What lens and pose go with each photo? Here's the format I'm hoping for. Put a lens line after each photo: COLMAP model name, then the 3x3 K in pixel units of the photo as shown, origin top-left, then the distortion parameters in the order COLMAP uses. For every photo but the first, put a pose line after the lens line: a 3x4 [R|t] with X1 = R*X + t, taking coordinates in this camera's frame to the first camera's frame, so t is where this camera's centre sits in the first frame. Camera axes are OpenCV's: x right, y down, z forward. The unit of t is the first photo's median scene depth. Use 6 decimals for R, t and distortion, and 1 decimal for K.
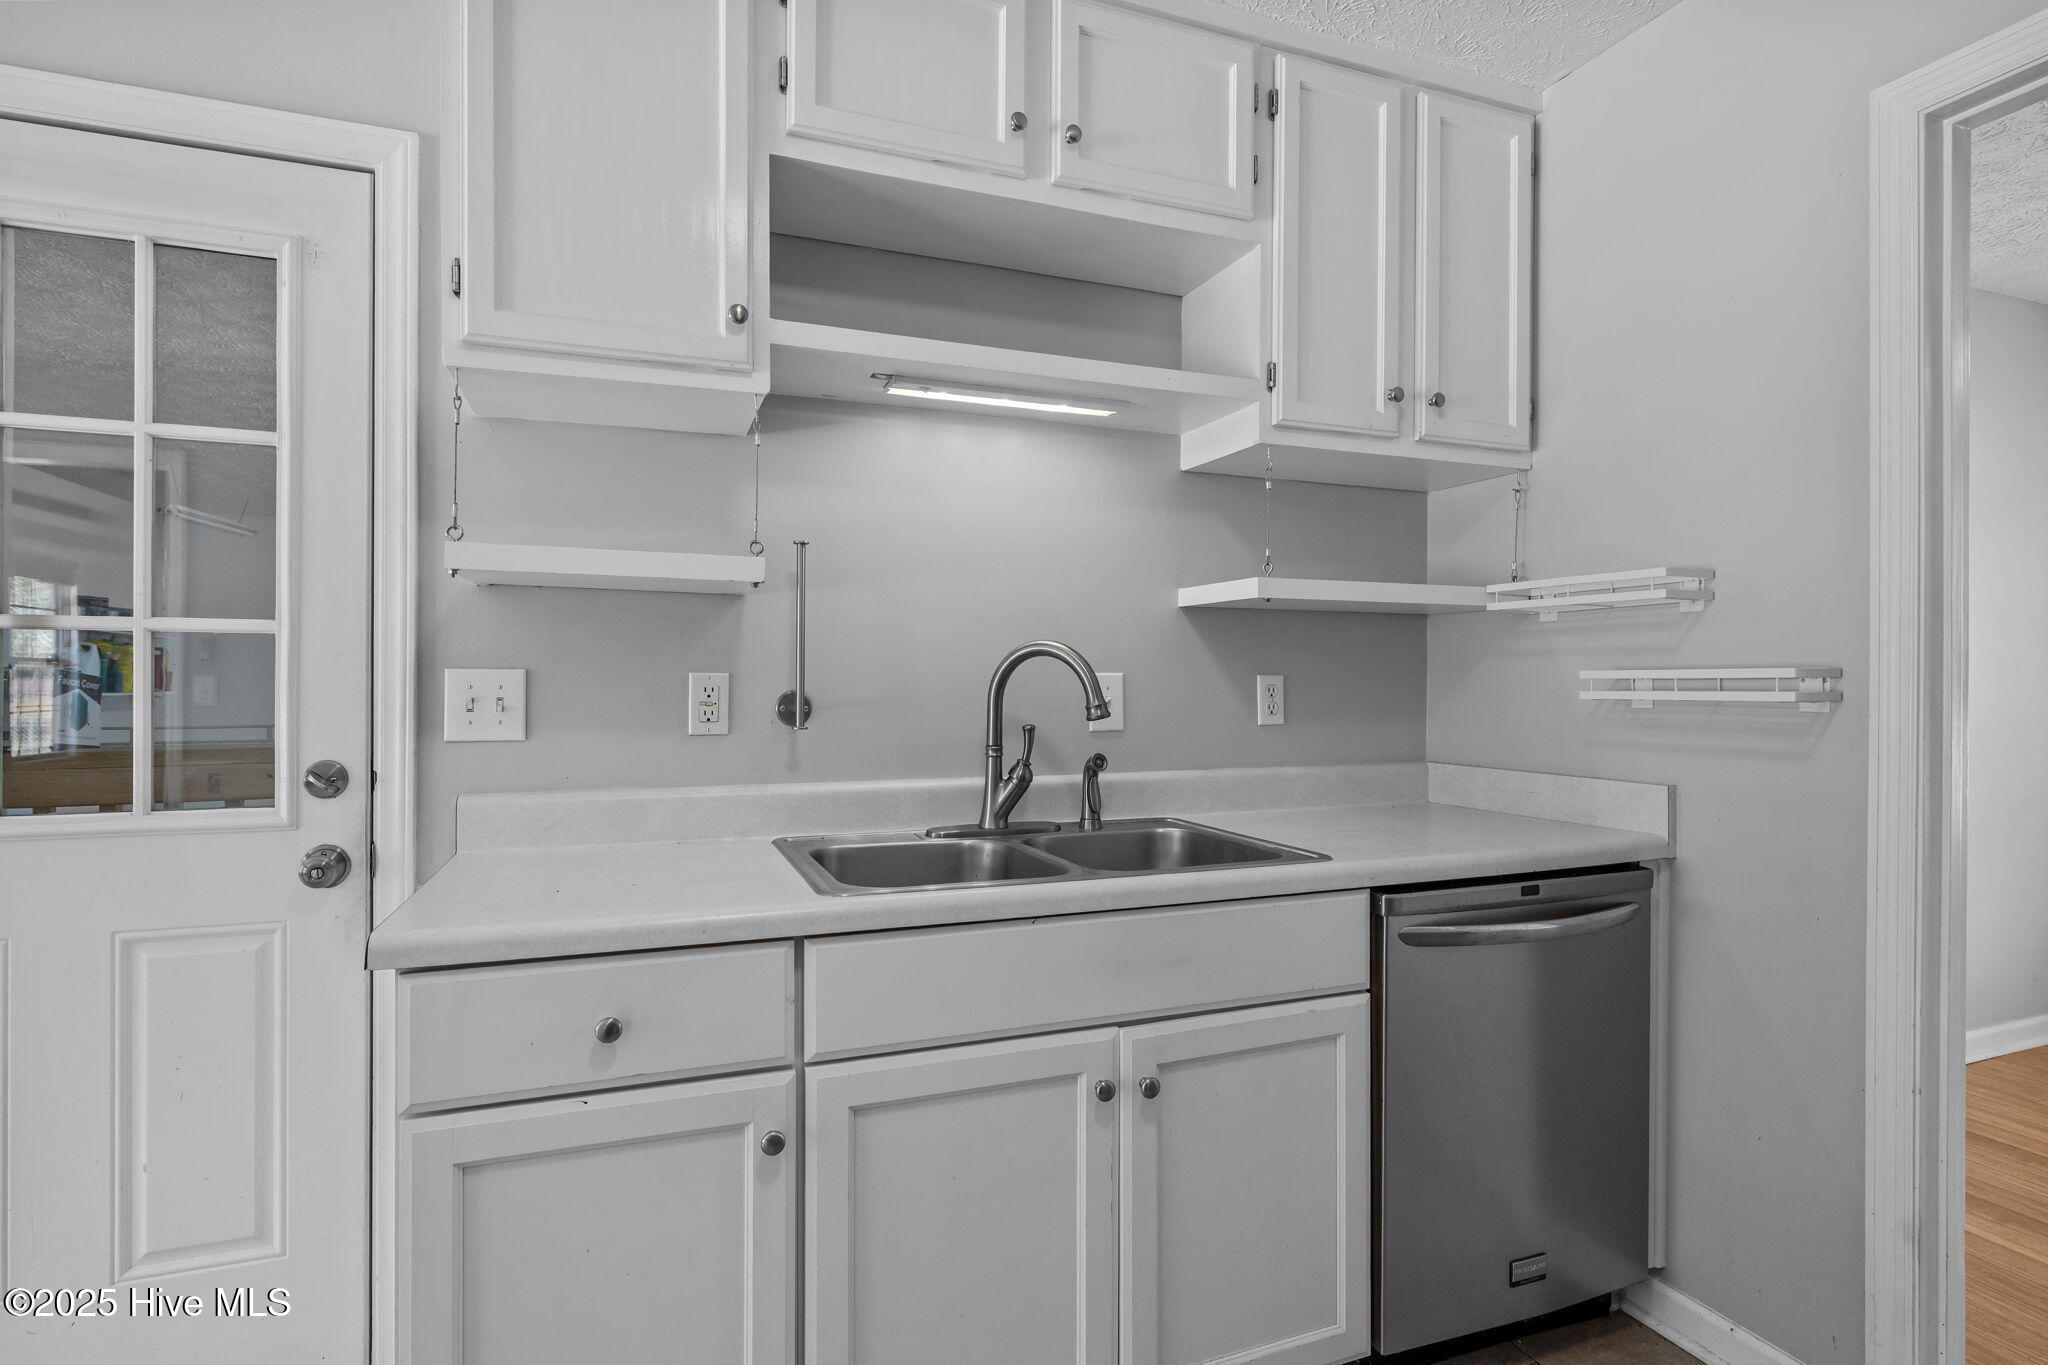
lens RADIAL K [[1023.6, 0, 1020.7], [0, 1023.6, 677.8], [0, 0, 1]] dist [-0.005088, 0.000574]
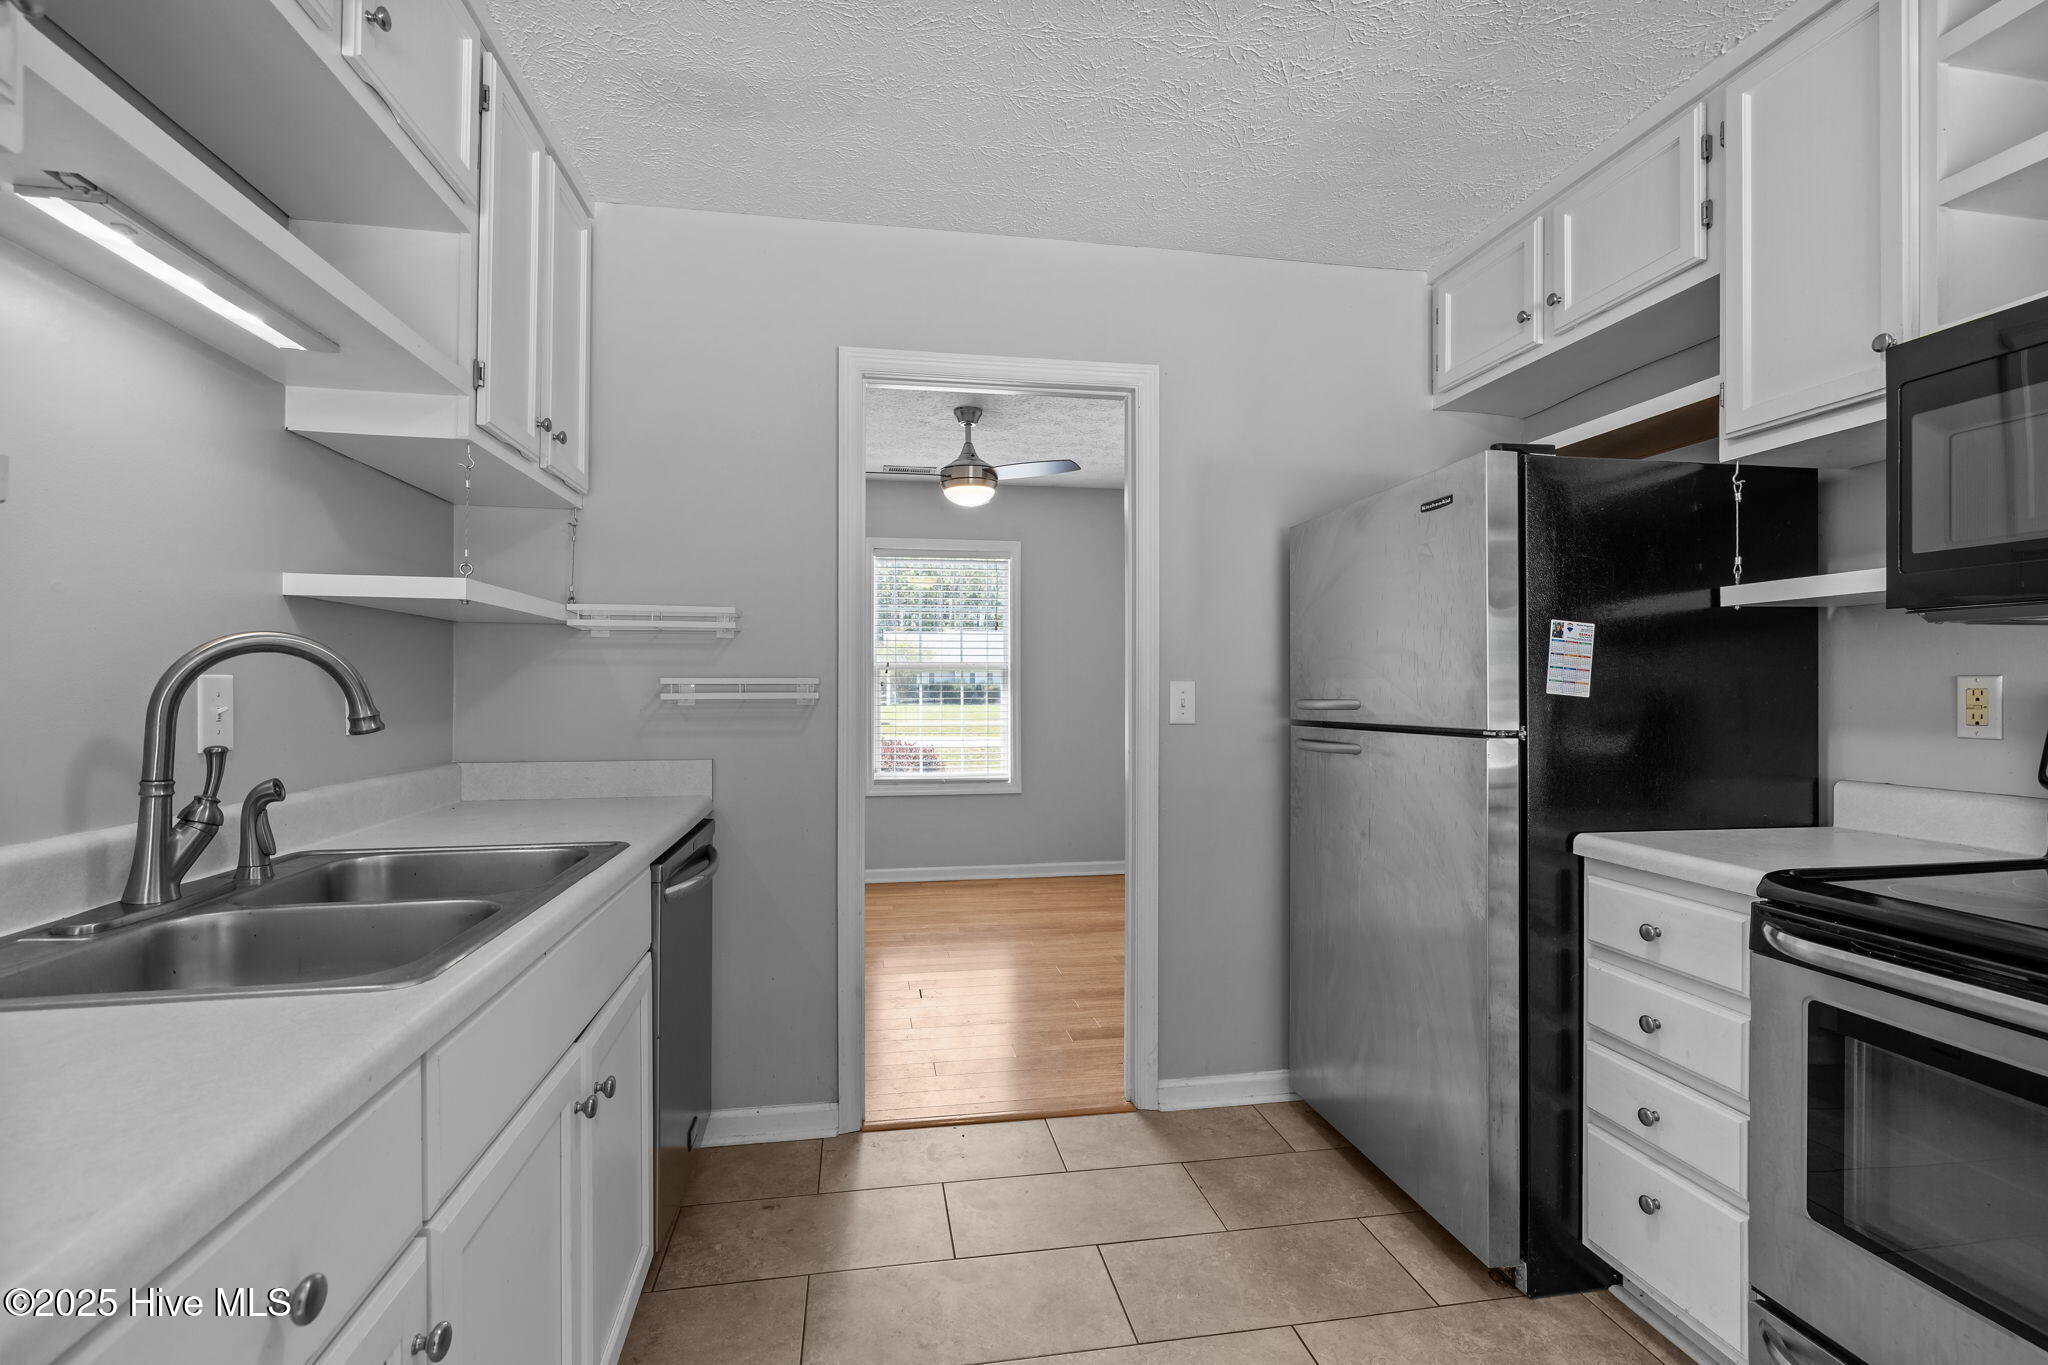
lens RADIAL K [[918.4, 0, 1018.7], [0, 918.4, 688.6], [0, 0, 1]] dist [-0.005796, 0.000702]
pose [[0.194173, -0.002698, 0.980964, -0.522141], [-0.002645, 0.999991, 0.003274, 0.001604], [-0.980964, -0.003231, 0.194164, 0.326089]]
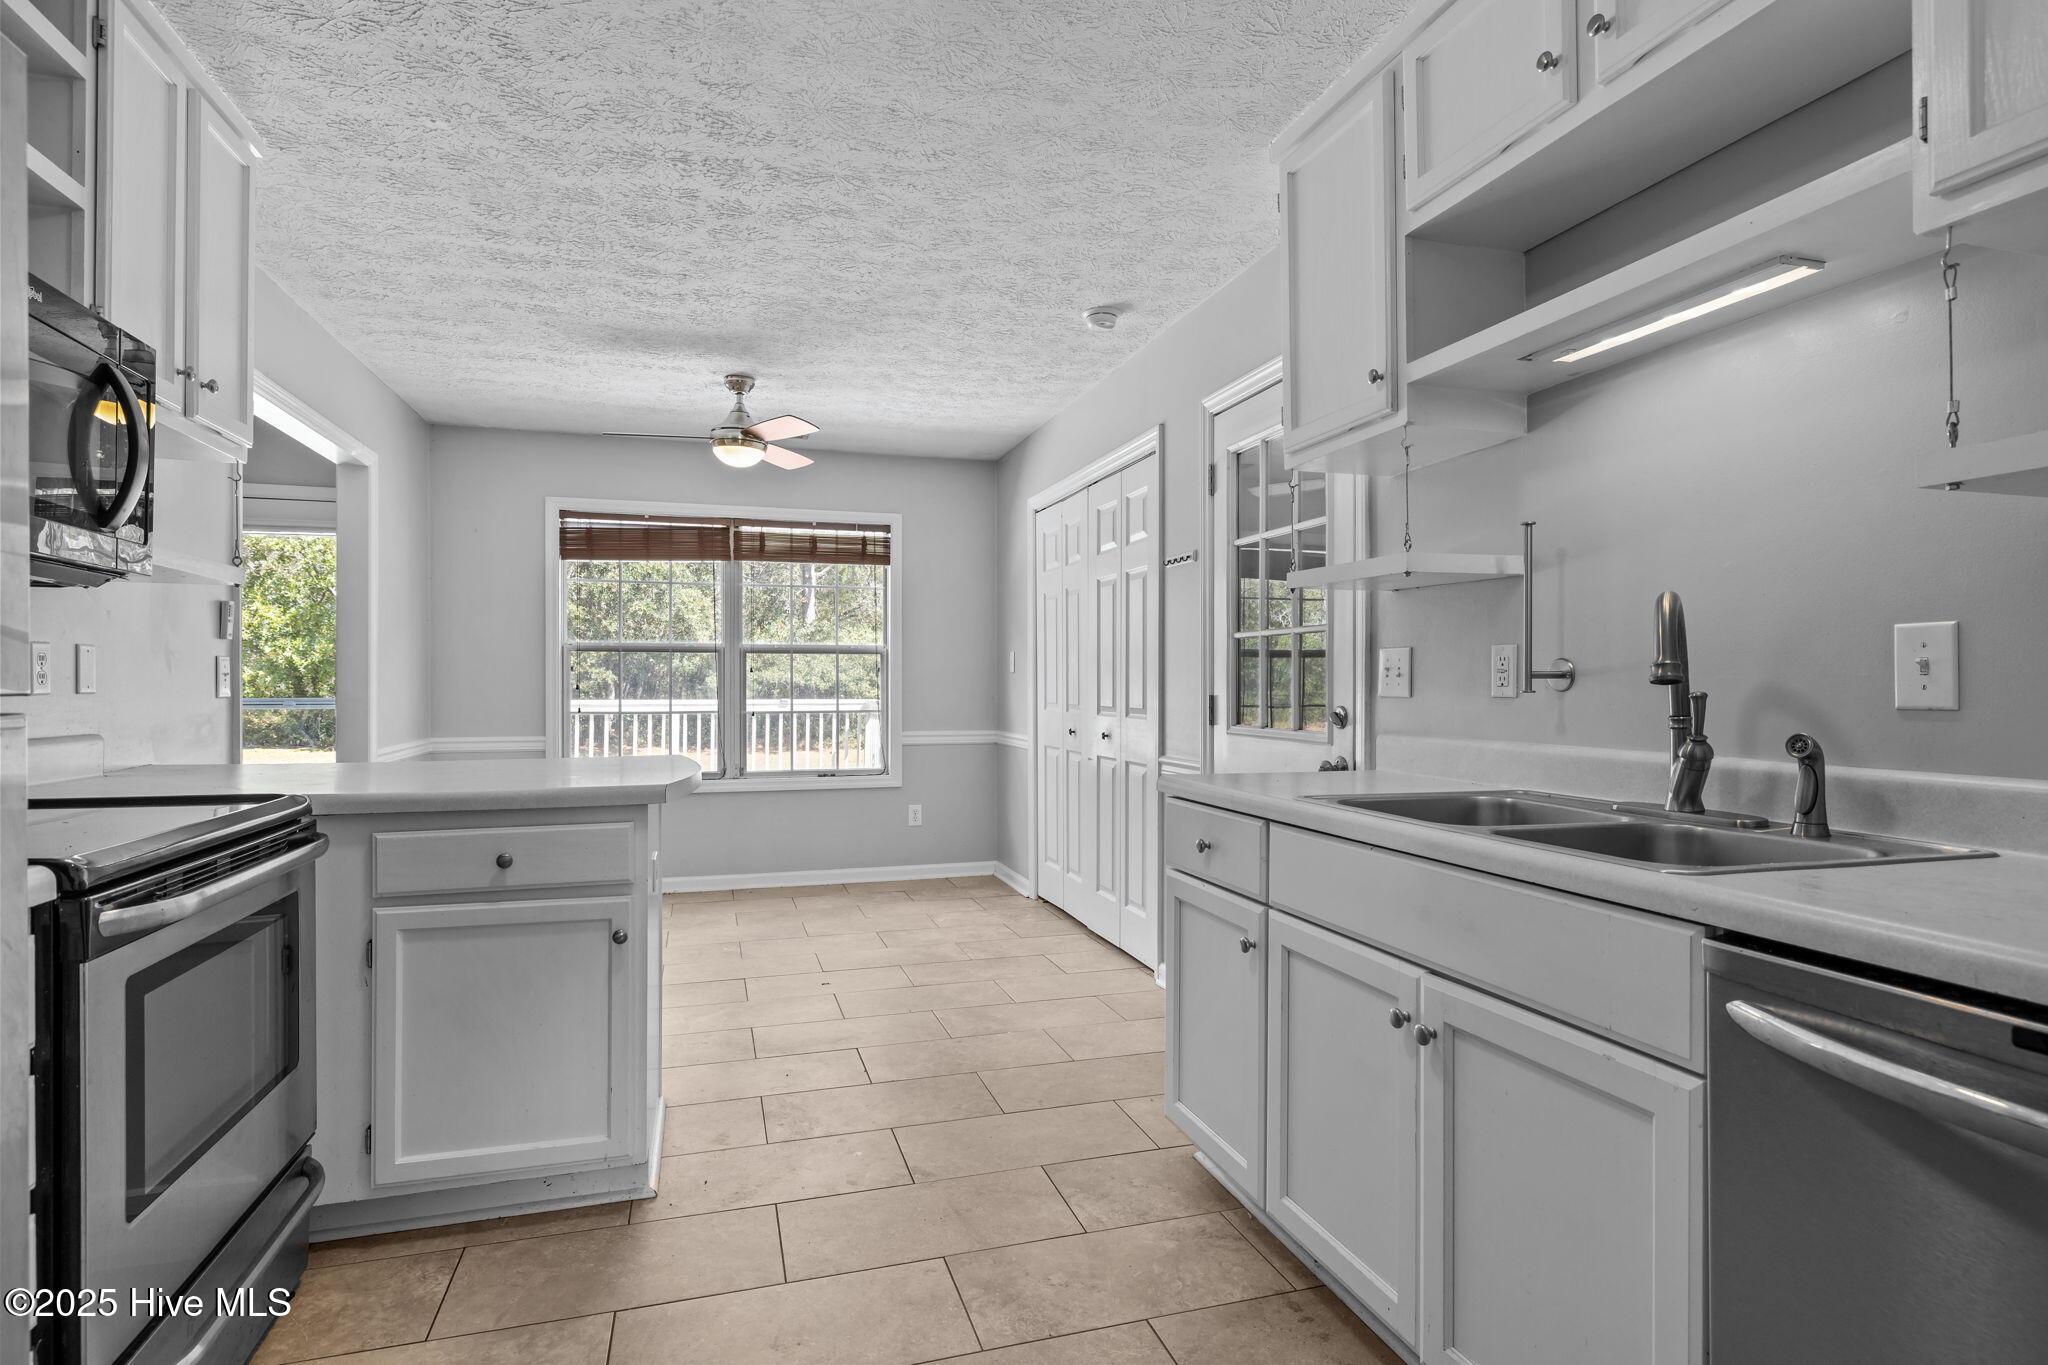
lens RADIAL K [[1023.6, 0, 1020.7], [0, 1023.6, 677.8], [0, 0, 1]] dist [-0.005088, 0.000574]
pose [[-0.065007, -0.007481, -0.997857, 0.891254], [0.000078, 0.999972, -0.007502, 0.041292], [0.997885, -0.000566, -0.065004, 0.509558]]
